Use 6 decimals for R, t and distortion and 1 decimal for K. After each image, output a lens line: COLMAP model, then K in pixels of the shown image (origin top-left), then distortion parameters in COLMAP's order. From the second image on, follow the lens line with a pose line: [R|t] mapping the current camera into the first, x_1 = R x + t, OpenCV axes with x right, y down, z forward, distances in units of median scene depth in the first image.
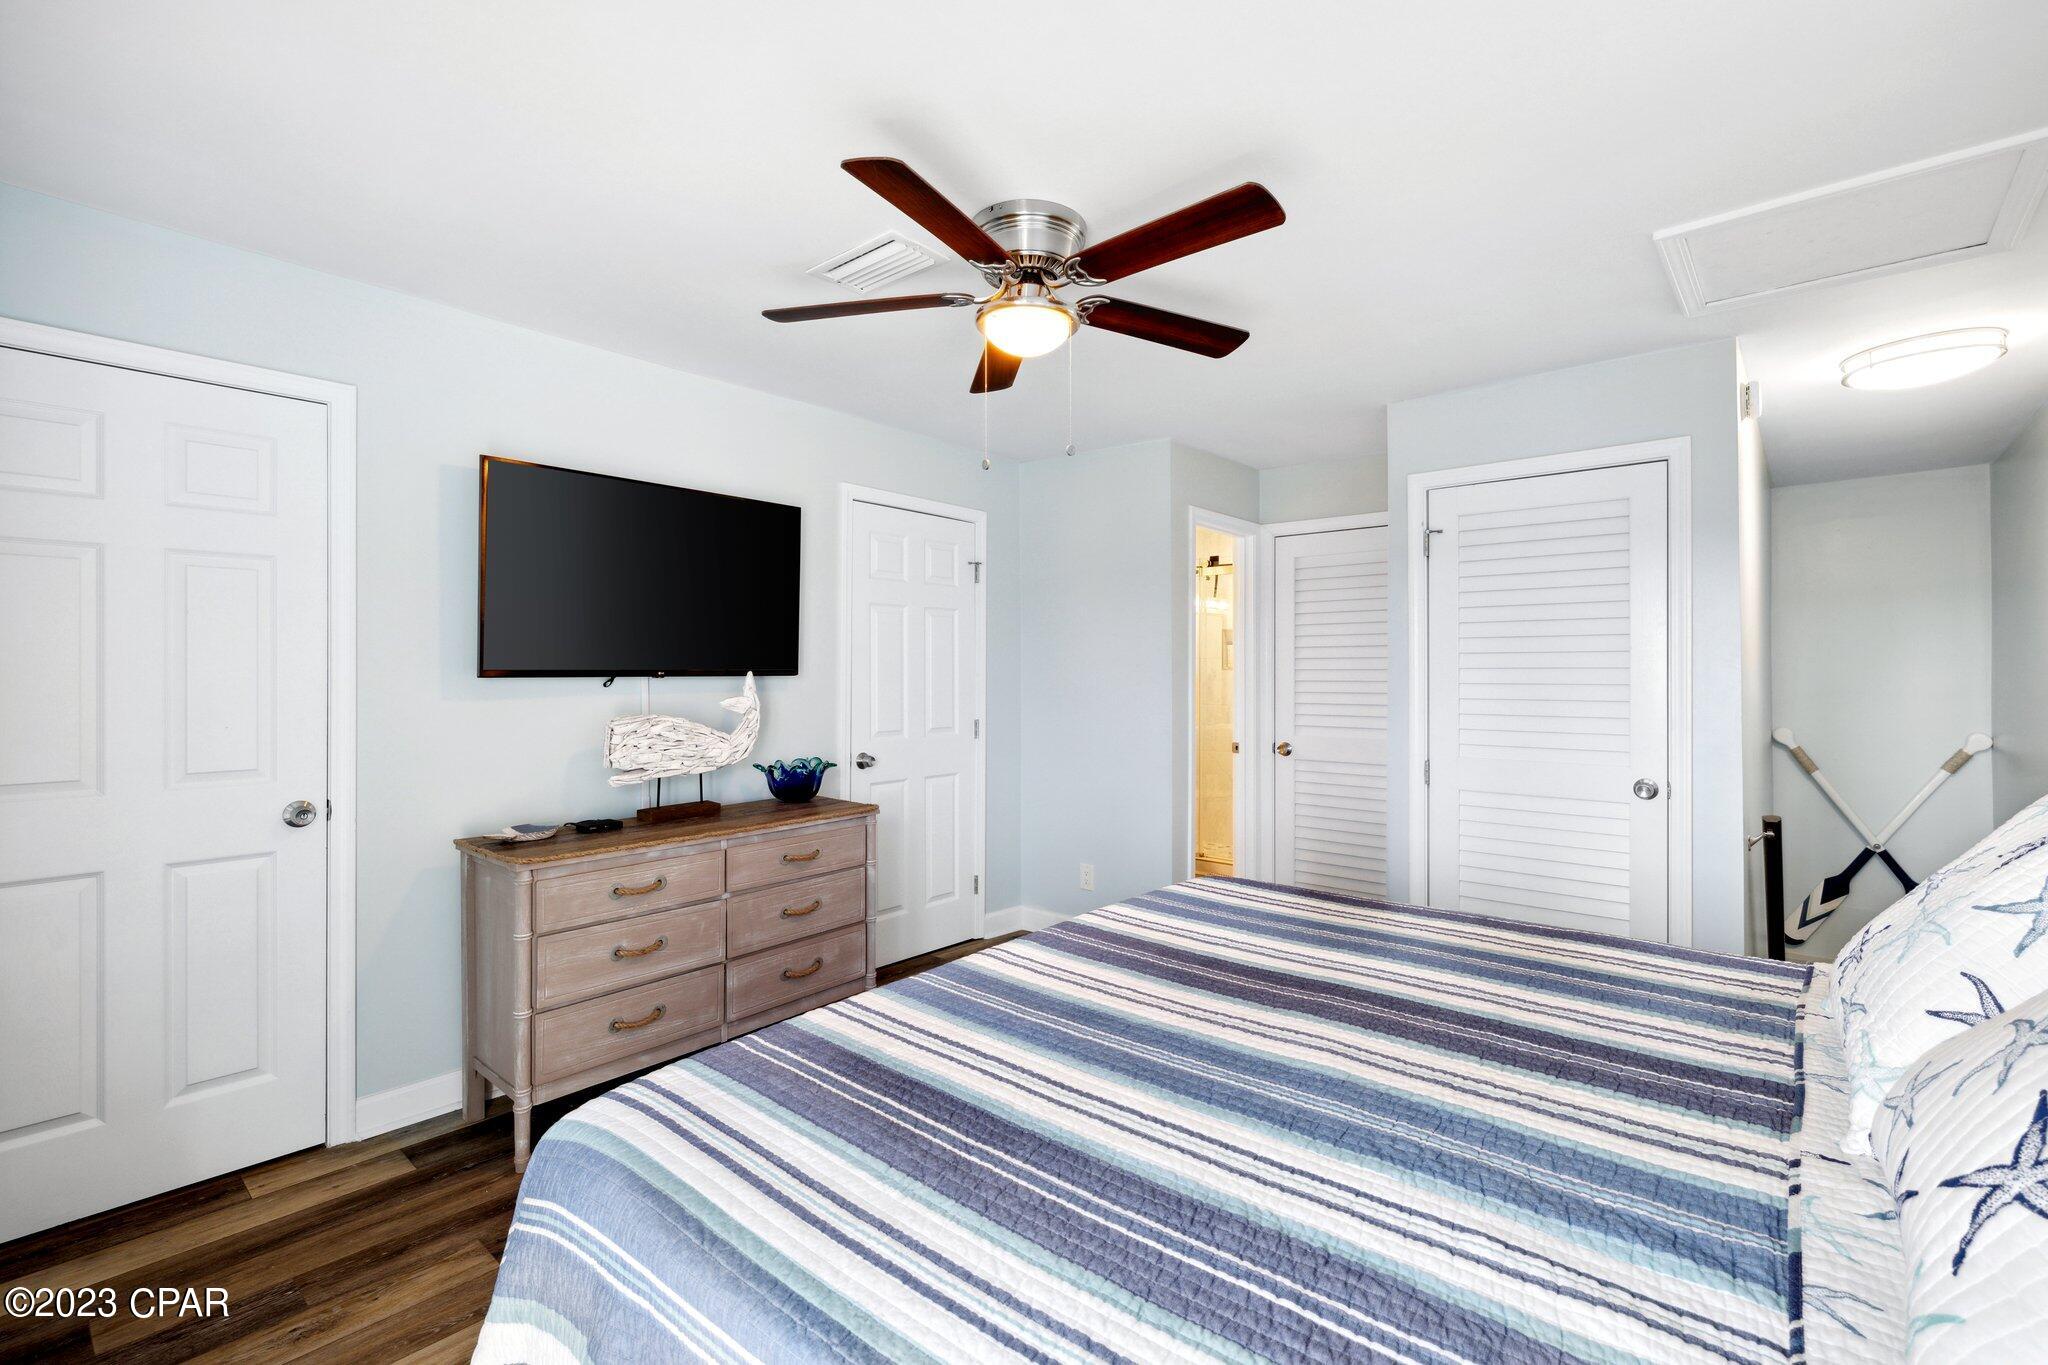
lens RADIAL K [[913.2, 0, 1021.8], [0, 913.2, 674.1], [0, 0, 1]] dist [0.001510, -0.000279]
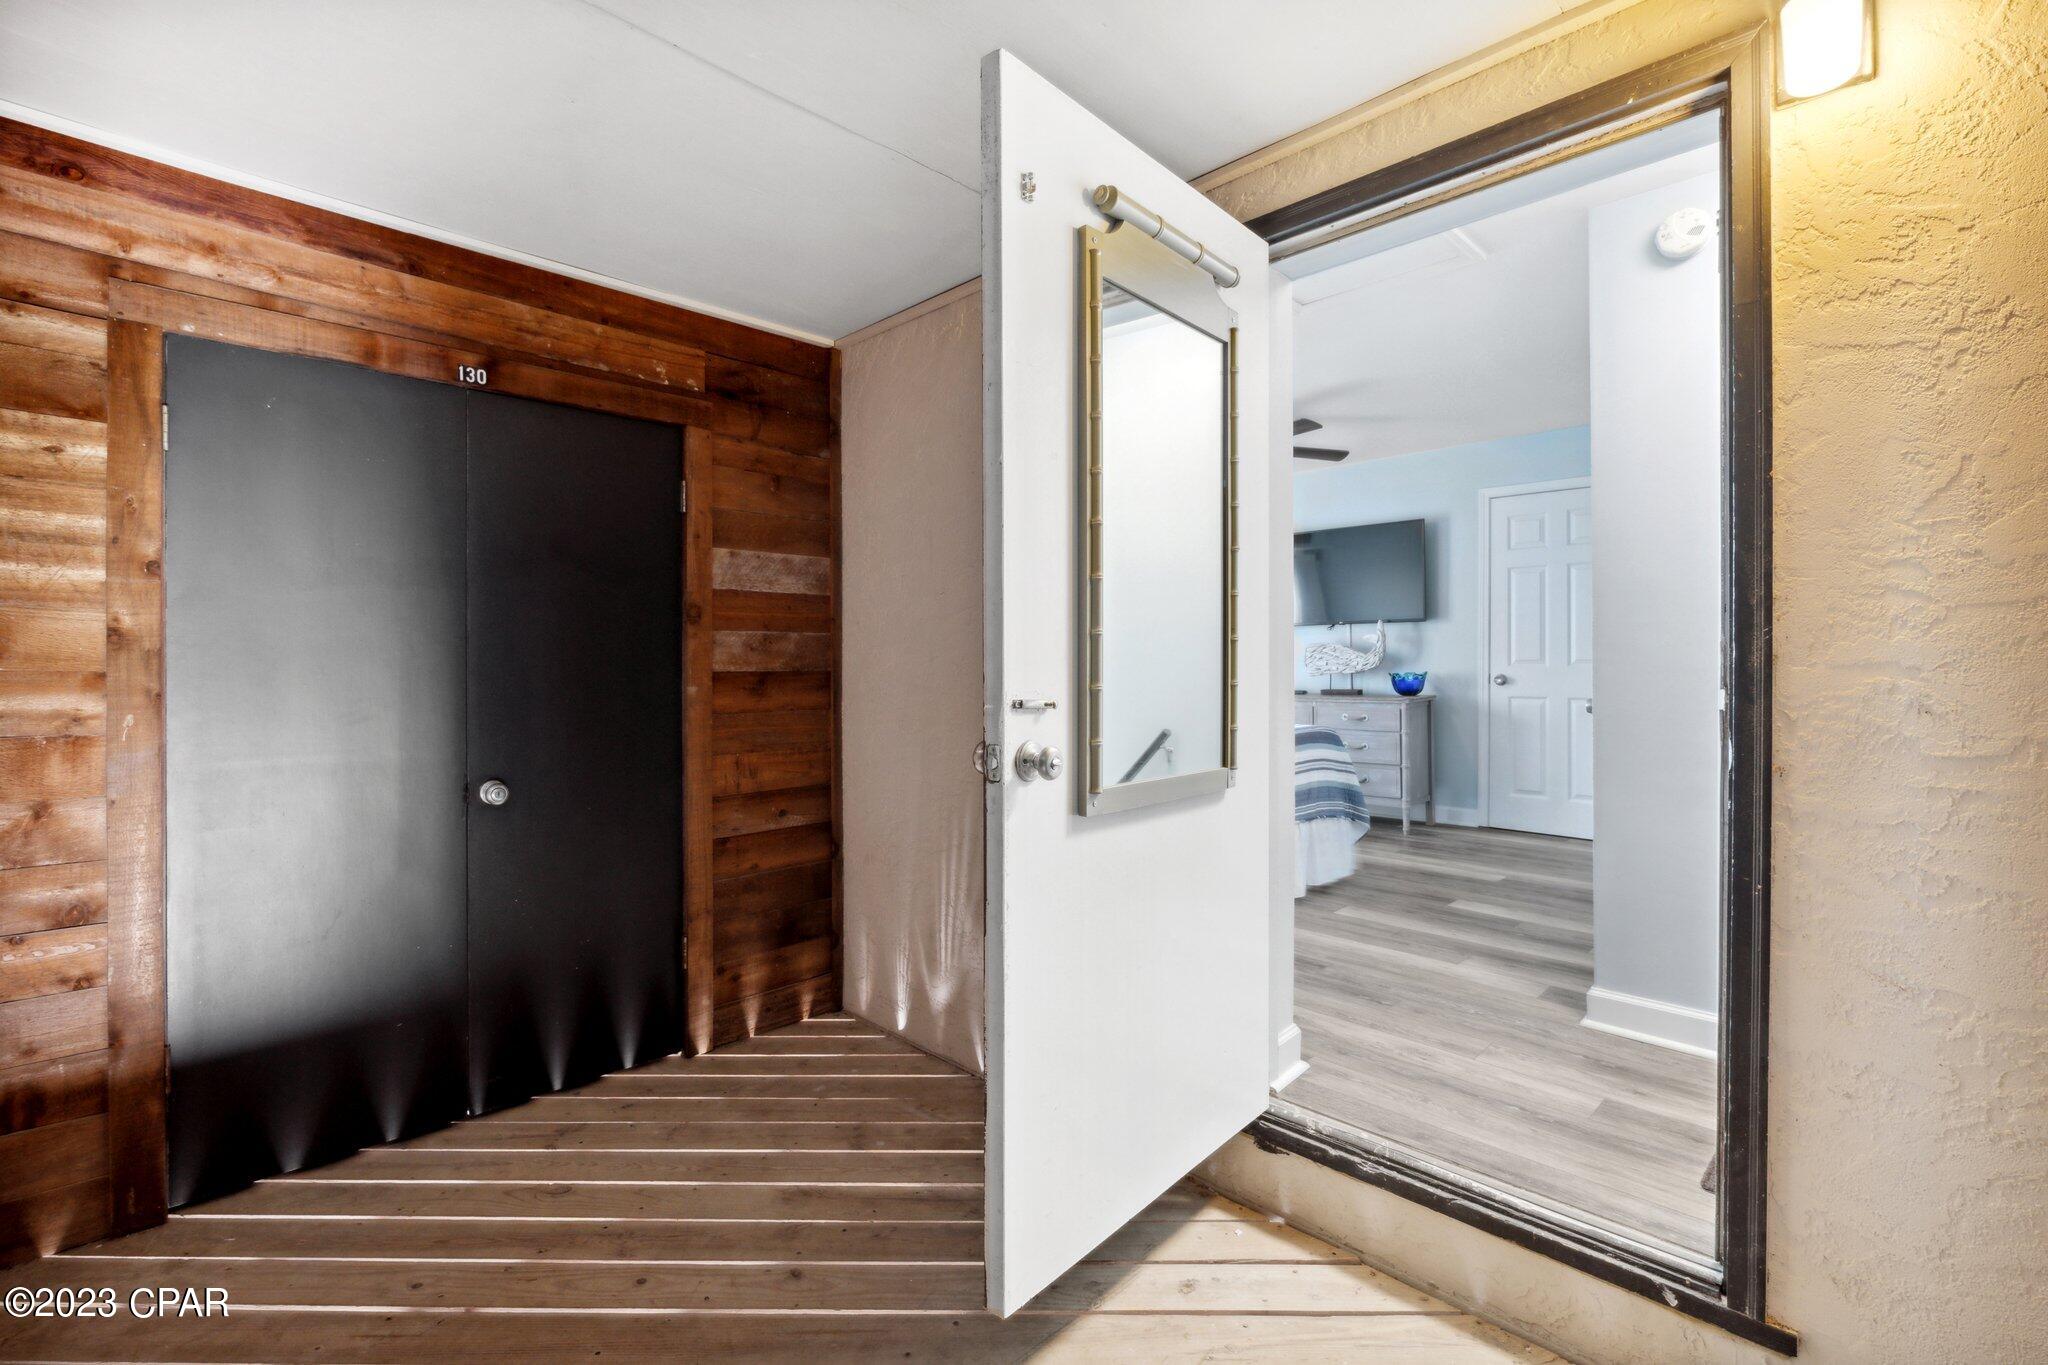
lens RADIAL K [[913.2, 0, 1024.2], [0, 913.2, 671.1], [0, 0, 1]] dist [0.001510, -0.000279]
pose [[-0.079573, 0.011080, -0.996767, 1.538270], [0.006408, 0.999923, 0.010604, 0.072574], [0.996808, -0.005544, -0.079638, 0.441139]]
